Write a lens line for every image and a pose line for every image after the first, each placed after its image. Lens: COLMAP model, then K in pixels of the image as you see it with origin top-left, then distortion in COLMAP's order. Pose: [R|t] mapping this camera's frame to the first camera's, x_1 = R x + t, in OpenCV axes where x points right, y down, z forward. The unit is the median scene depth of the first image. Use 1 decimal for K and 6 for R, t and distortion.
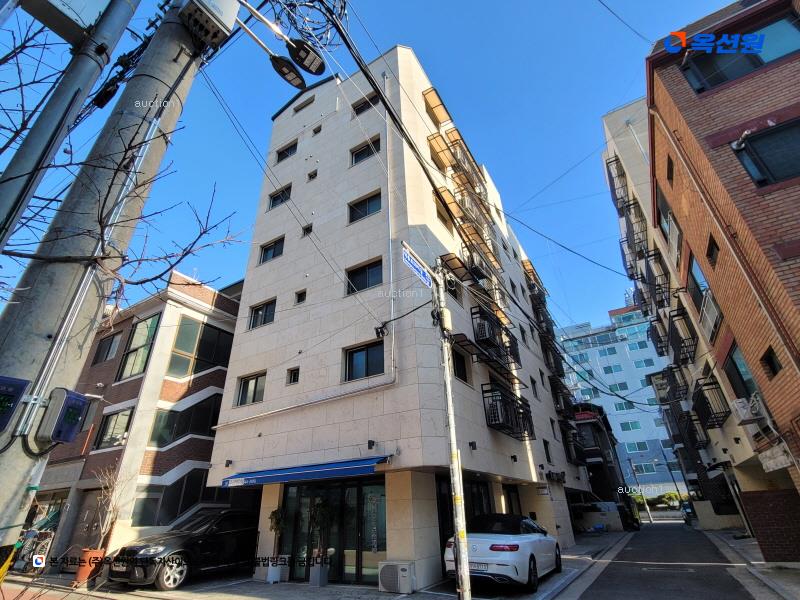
lens RADIAL K [[389.9, 0, 397.2], [0, 389.9, 298.2], [0, 0, 1]] dist [-0.009301, -0.000612]
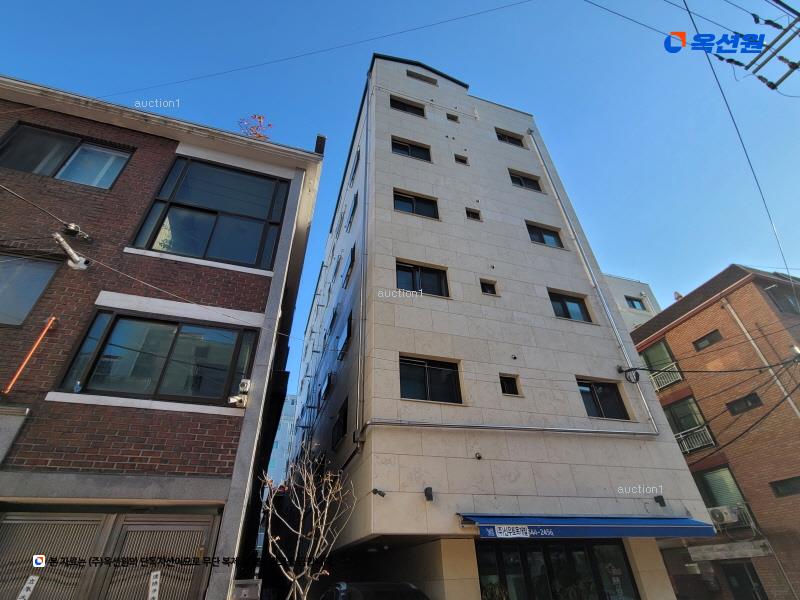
lens RADIAL K [[389.9, 0, 397.2], [0, 389.9, 298.2], [0, 0, 1]] dist [-0.009301, -0.000612]
pose [[0.654745, 0.459854, 0.599870, -0.805651], [-0.362809, 0.887436, -0.284302, 0.296985], [-0.663083, -0.031493, 0.747883, 0.519398]]
